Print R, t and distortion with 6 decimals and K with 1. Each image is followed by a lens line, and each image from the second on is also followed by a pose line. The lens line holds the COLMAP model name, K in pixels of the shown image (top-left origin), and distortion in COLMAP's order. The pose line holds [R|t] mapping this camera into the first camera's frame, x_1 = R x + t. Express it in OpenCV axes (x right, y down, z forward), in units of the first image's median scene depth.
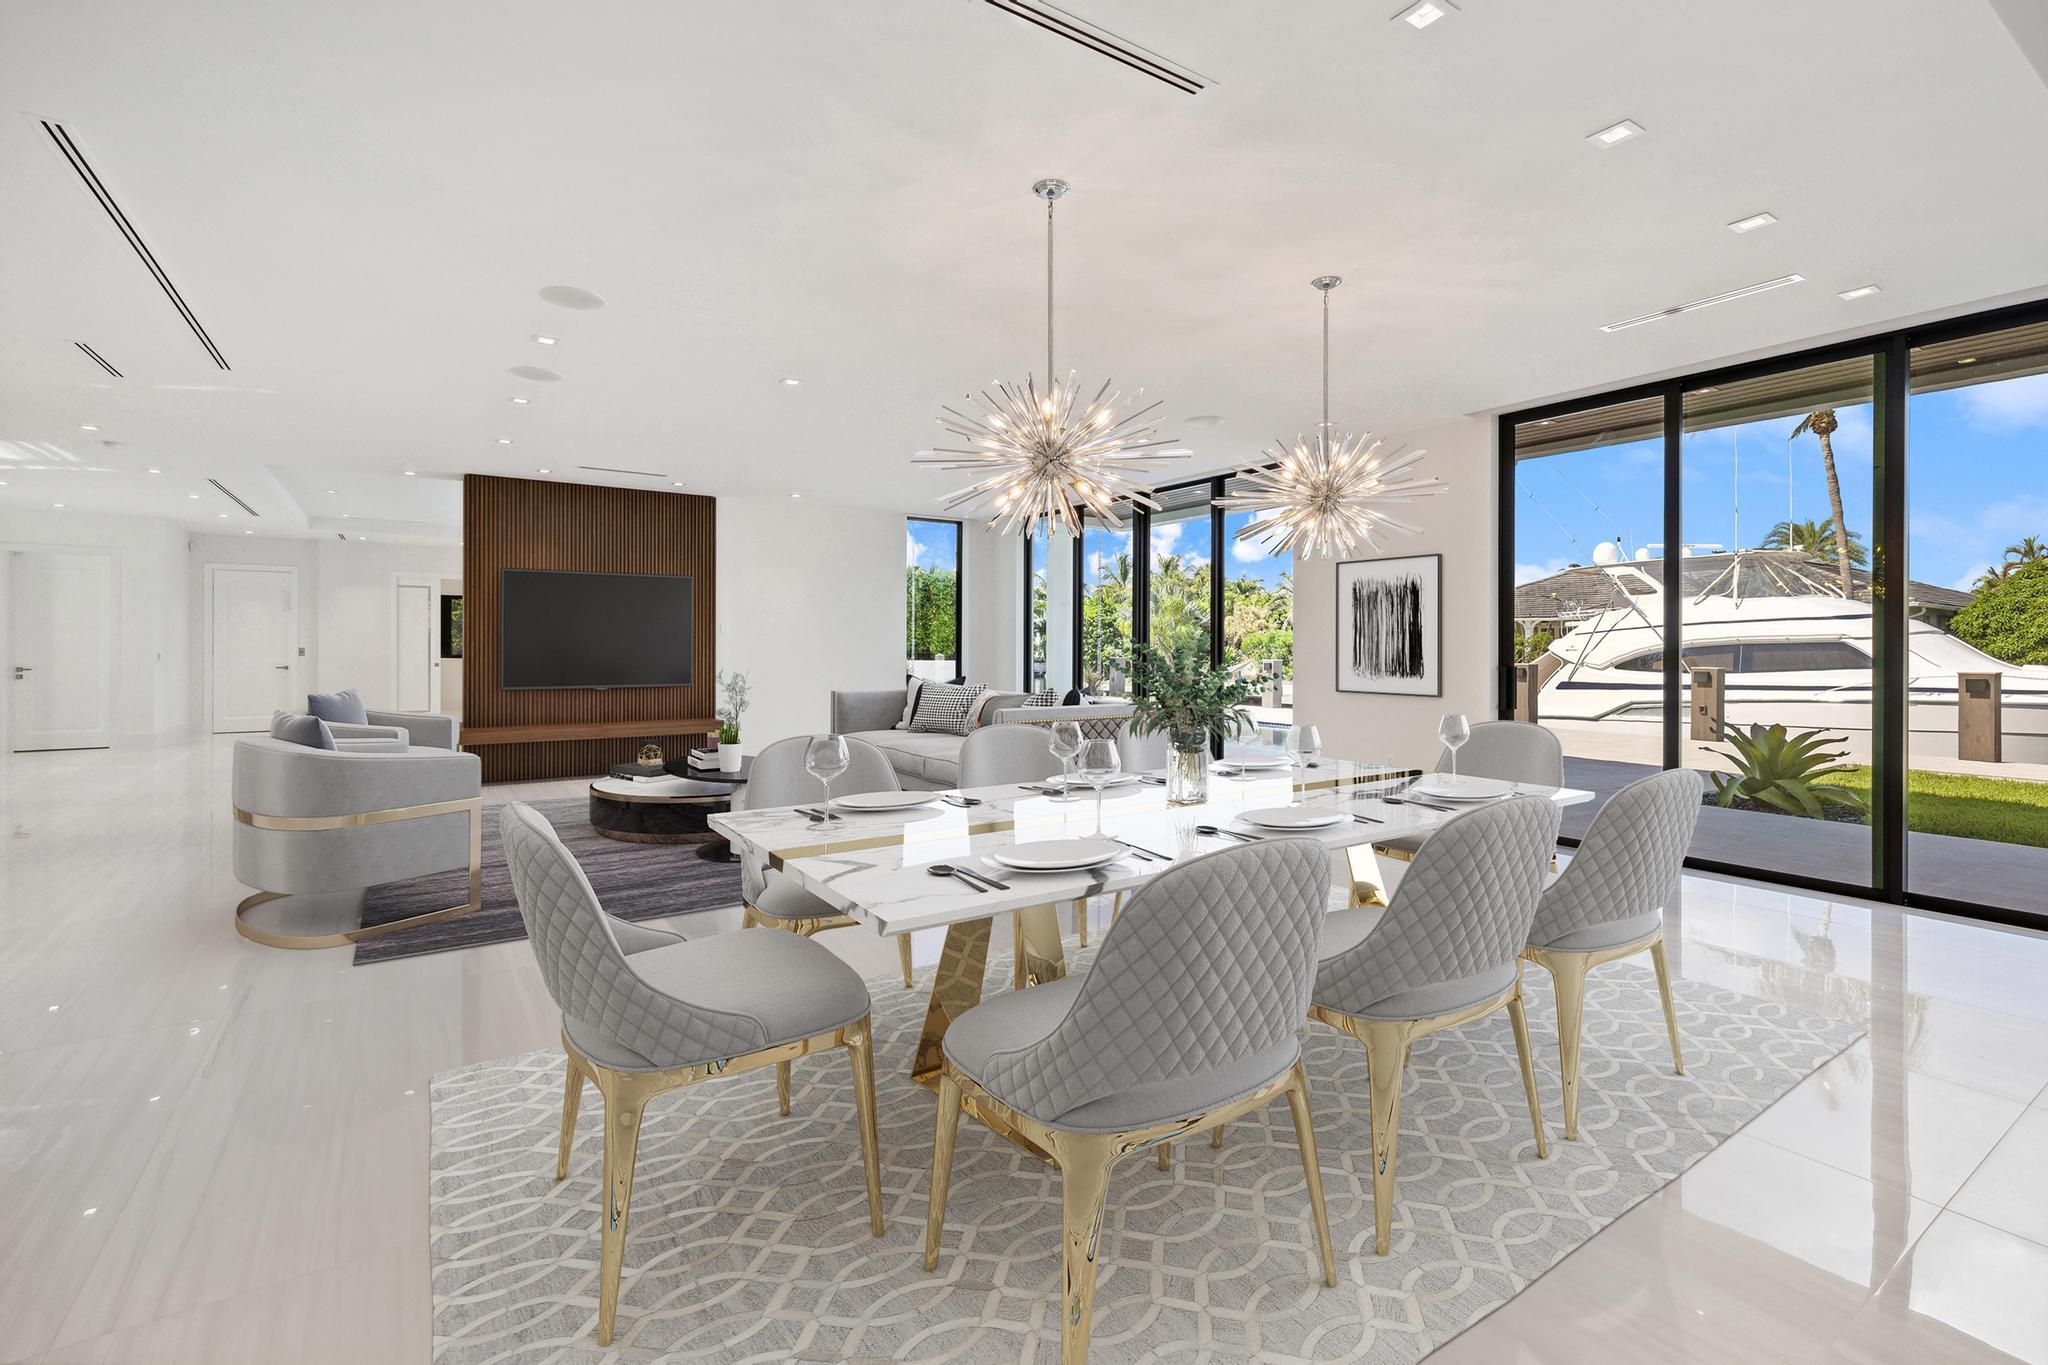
lens RADIAL K [[884.4, 0, 1022.0], [0, 884.4, 648.3], [0, 0, 1]] dist [0.025449, 0.000595]
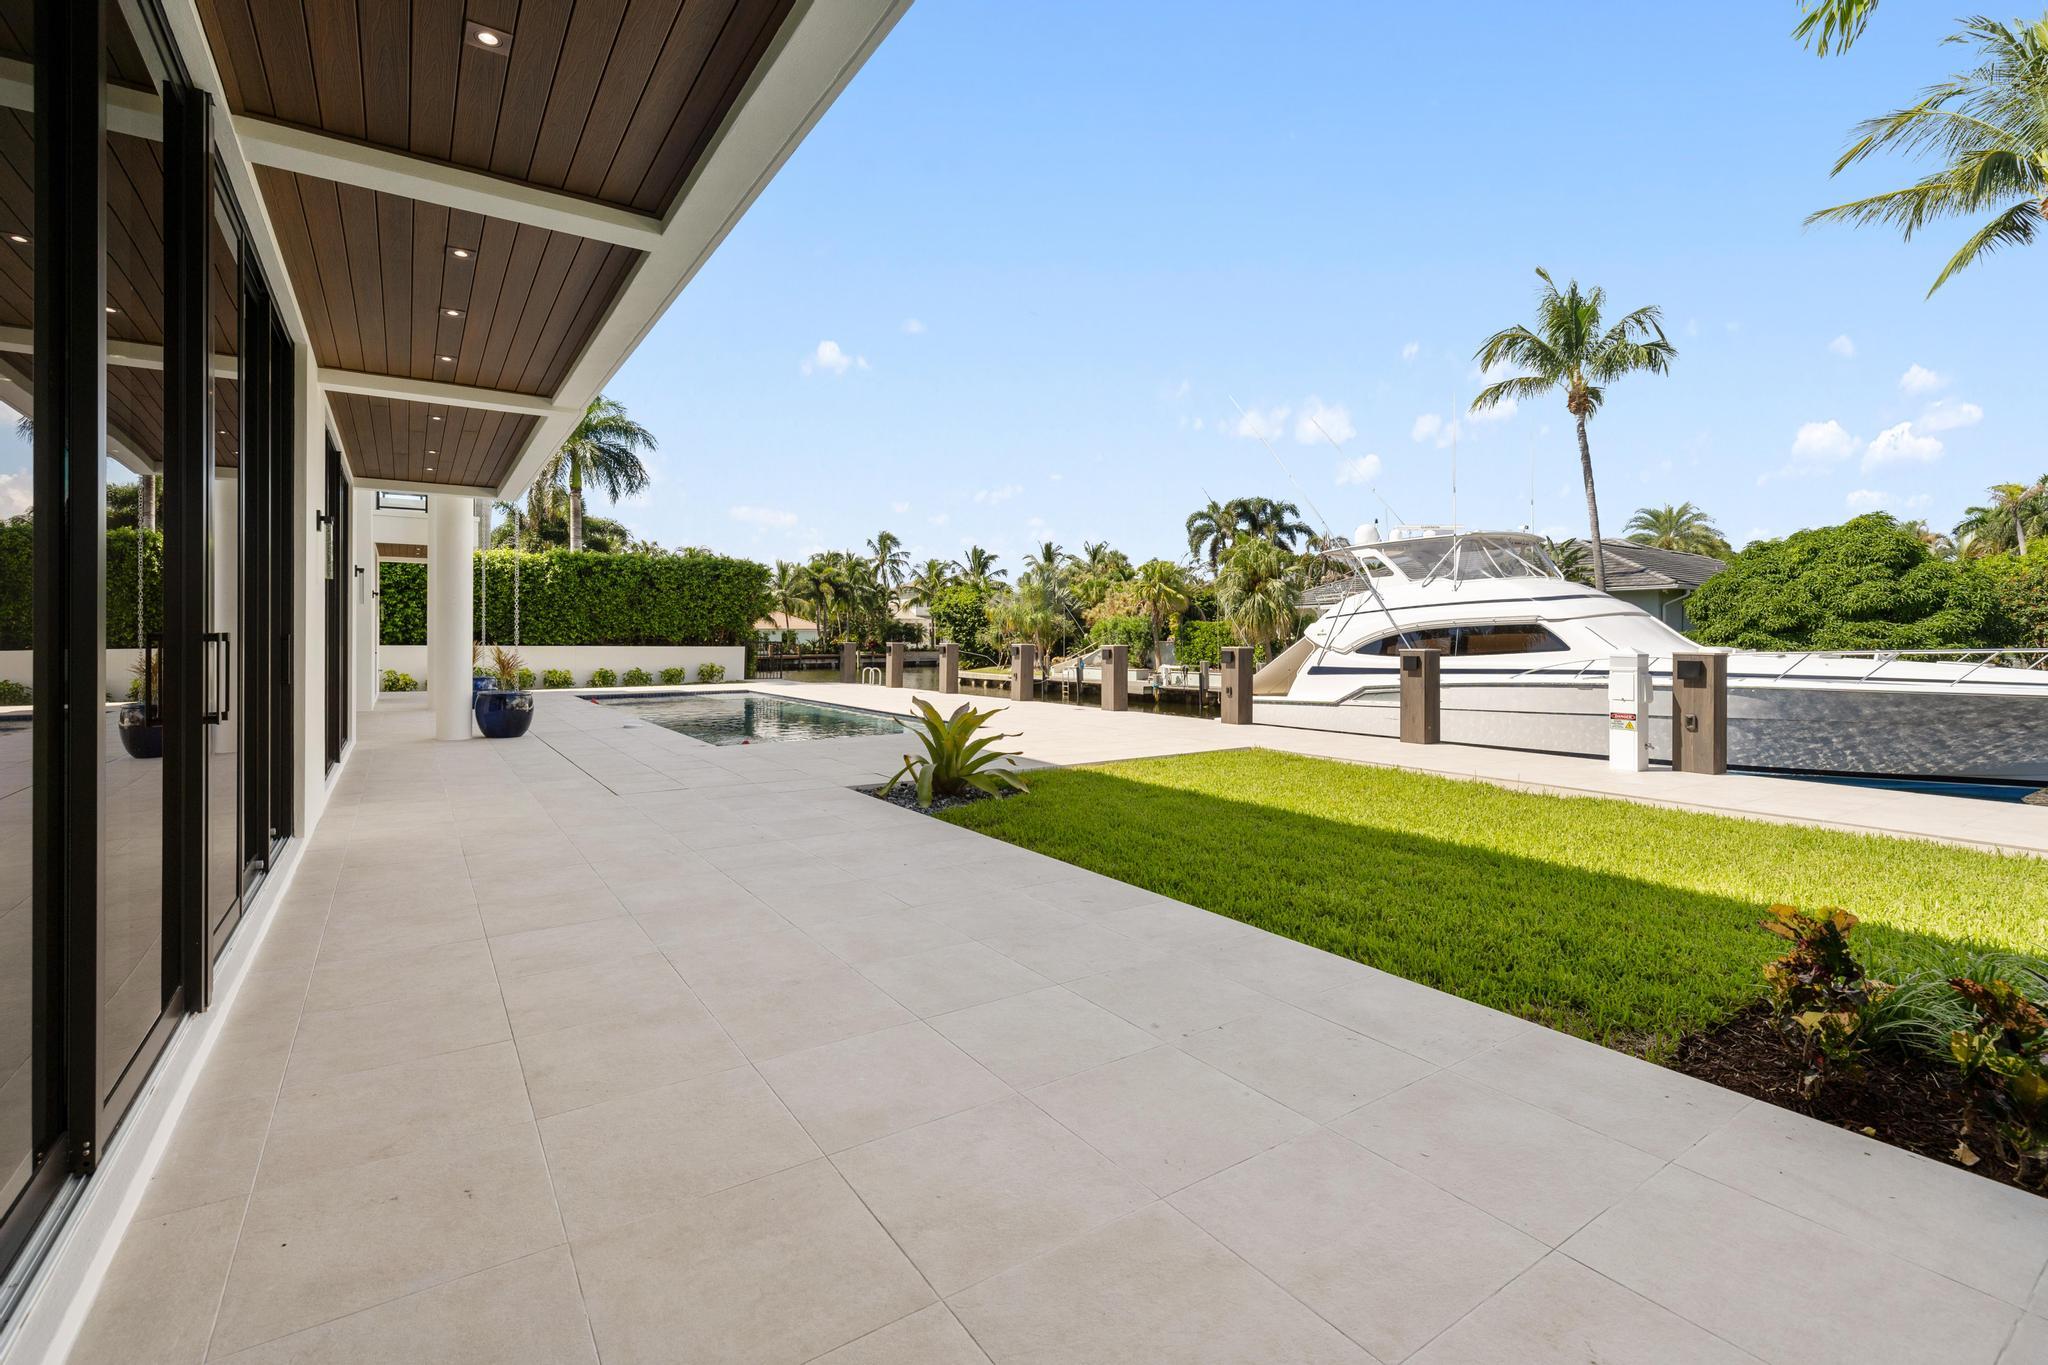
lens RADIAL K [[884.4, 0, 1007.1], [0, 884.4, 636.6], [0, 0, 1]] dist [0.025449, 0.000595]
pose [[0.999996, -0.001595, 0.002357, 0.295333], [0.001598, 0.999998, -0.001102, 0.005611], [-0.002355, 0.001106, 0.999997, 0.033848]]
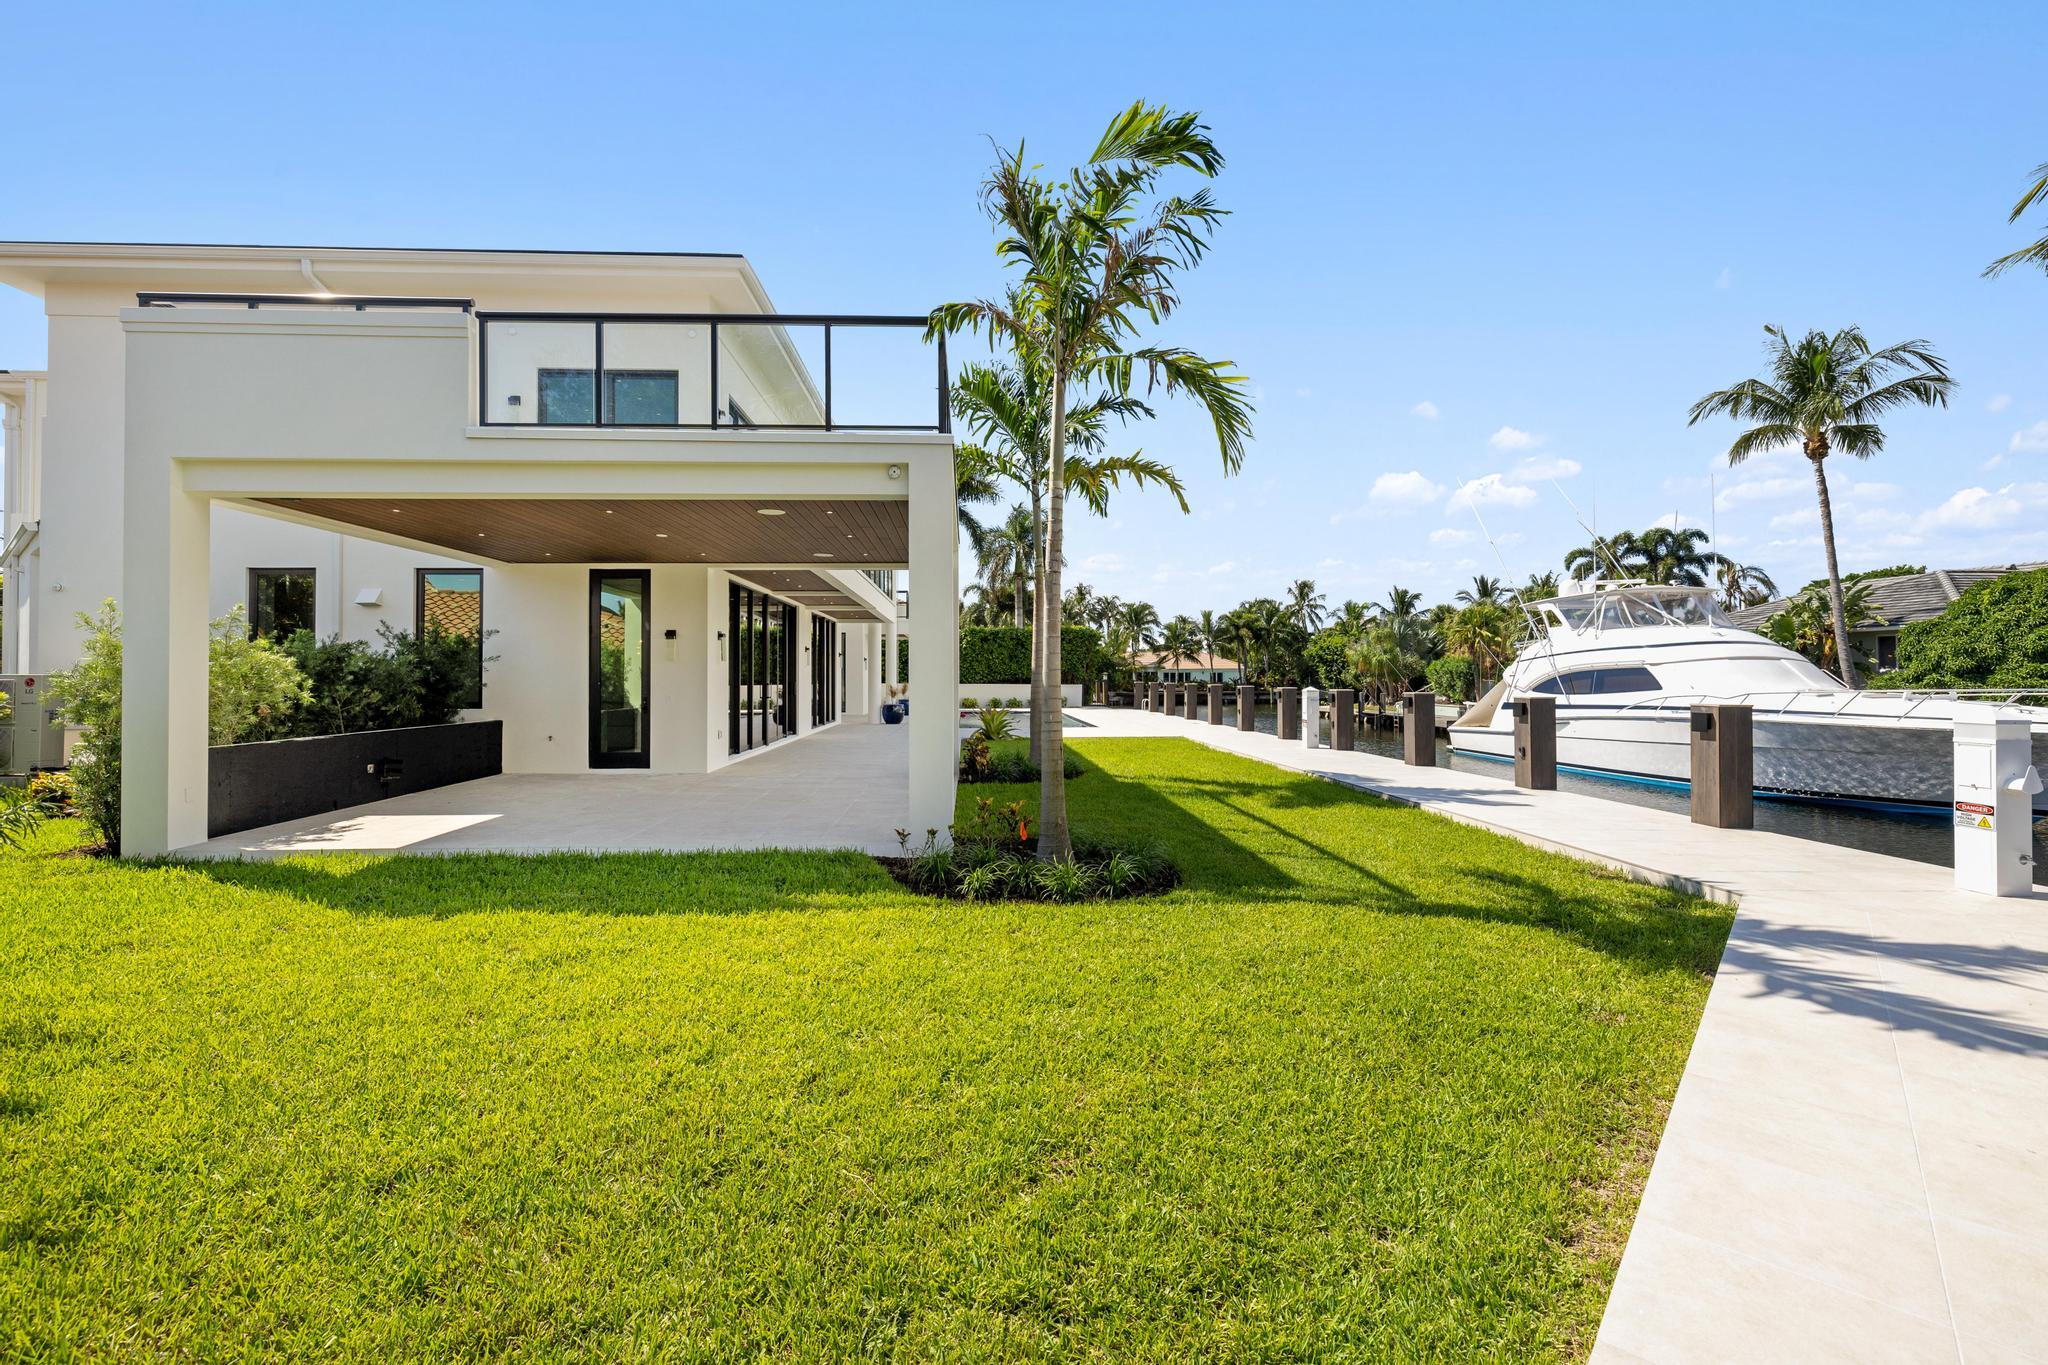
lens RADIAL K [[884.4, 0, 1009.2], [0, 884.4, 675.1], [0, 0, 1]] dist [0.025449, 0.000595]
pose [[0.849970, -0.004497, -0.526812, 0.736656], [0.004834, 0.999988, -0.000737, -0.001088], [0.526809, -0.001920, 0.849981, -0.368964]]
